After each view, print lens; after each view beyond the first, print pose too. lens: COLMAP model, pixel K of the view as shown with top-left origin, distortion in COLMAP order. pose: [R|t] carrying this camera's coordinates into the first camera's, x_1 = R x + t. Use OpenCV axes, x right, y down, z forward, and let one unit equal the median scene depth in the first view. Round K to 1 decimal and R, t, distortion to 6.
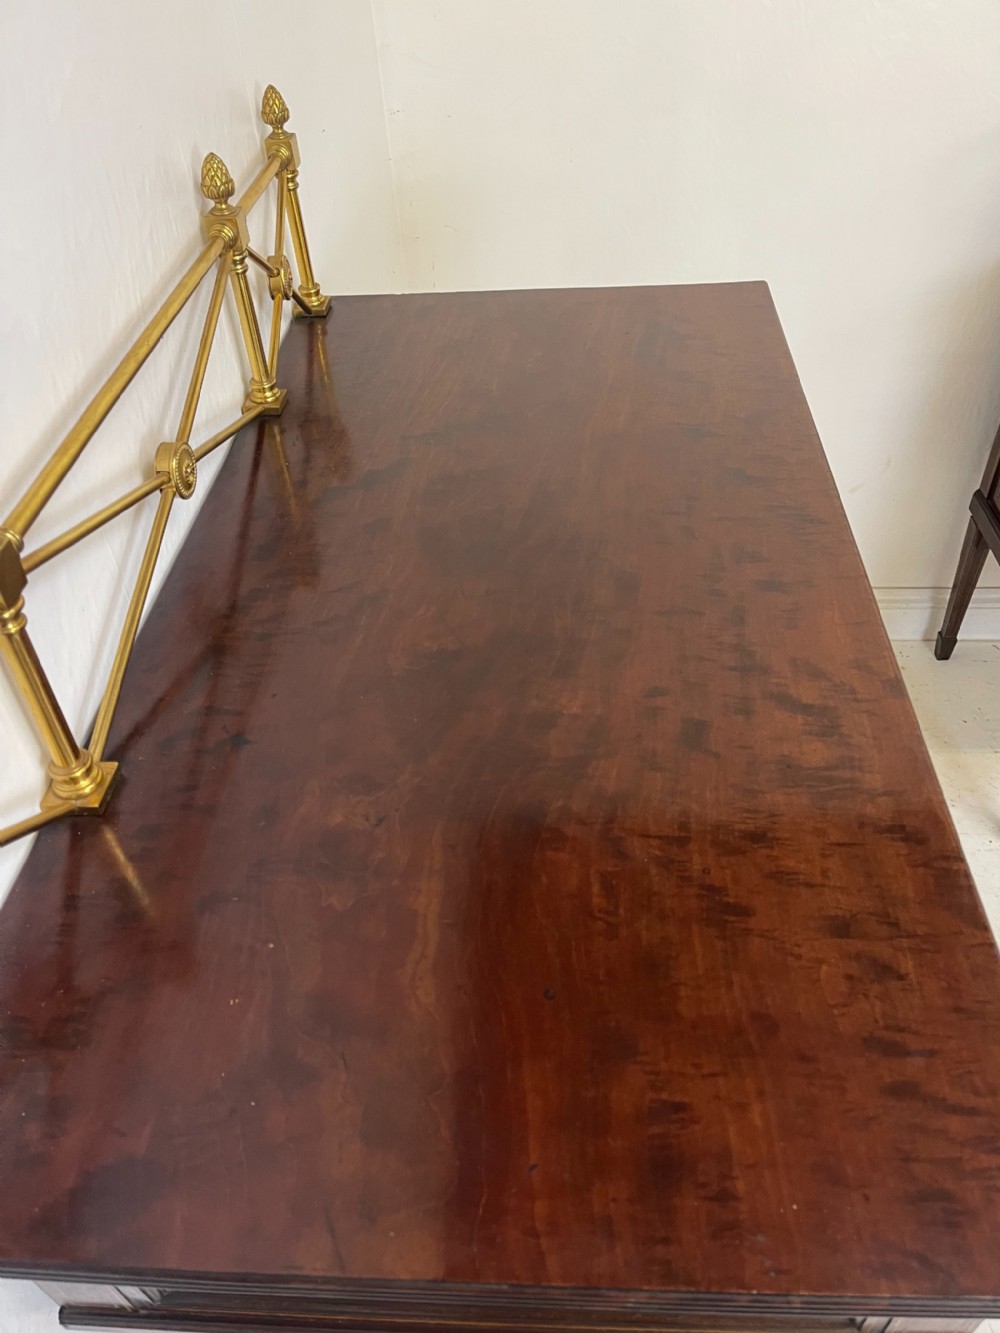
lens RADIAL K [[1009.9, 0, 502.7], [0, 1009.9, 665.5], [0, 0, 1]] dist [0.044930, -0.058000]
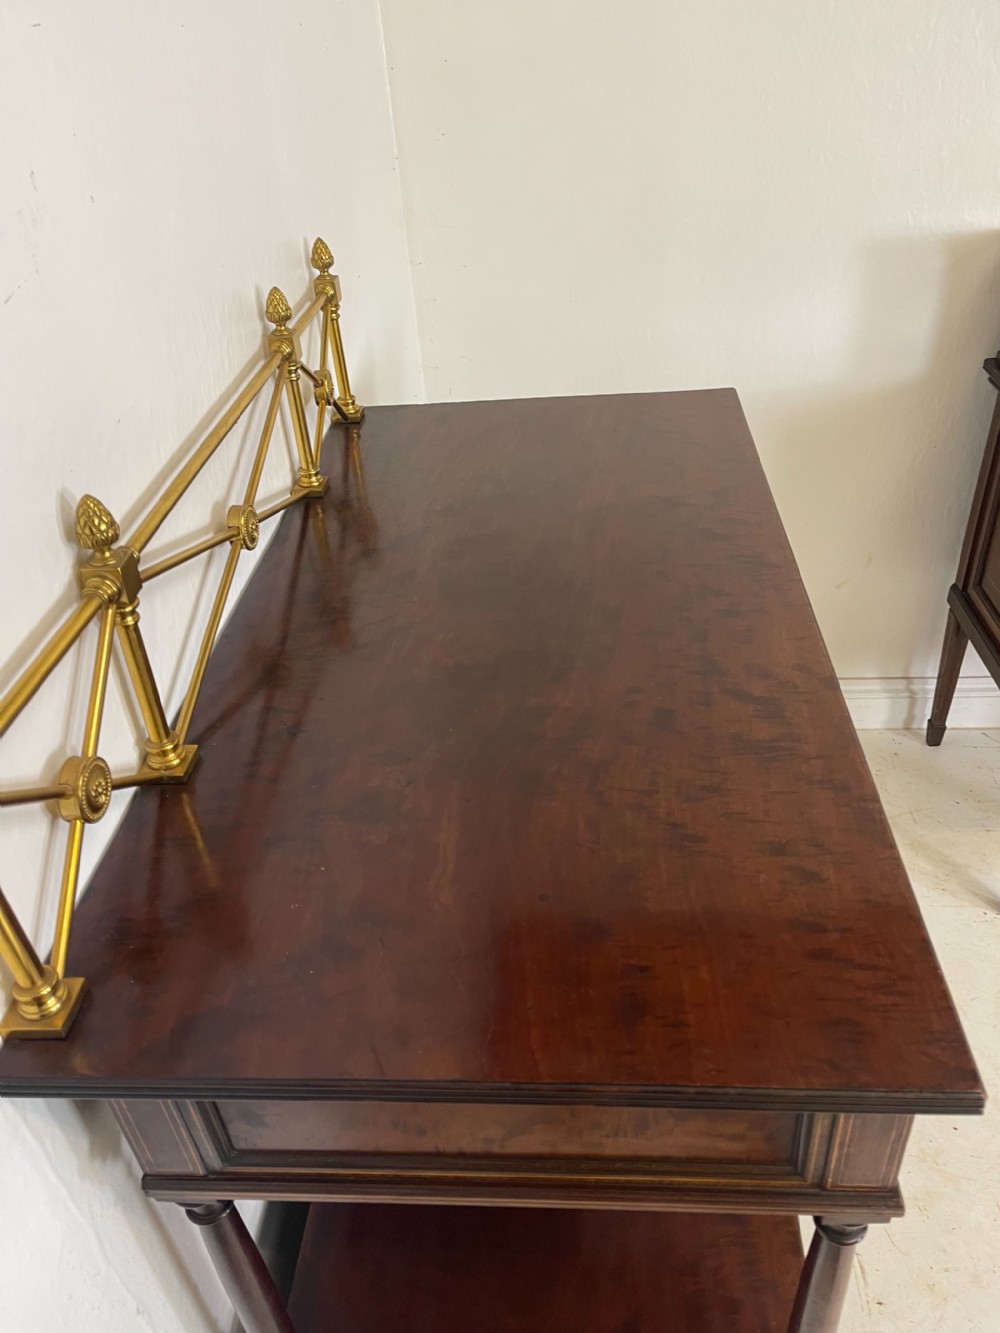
lens RADIAL K [[1009.9, 0, 490.5], [0, 1009.9, 671.0], [0, 0, 1]] dist [0.044930, -0.058000]
pose [[0.999591, -0.007906, -0.027488, 0.013977], [0.004405, 0.992129, -0.125143, 0.168766], [0.028261, 0.124970, 0.991758, -0.237937]]
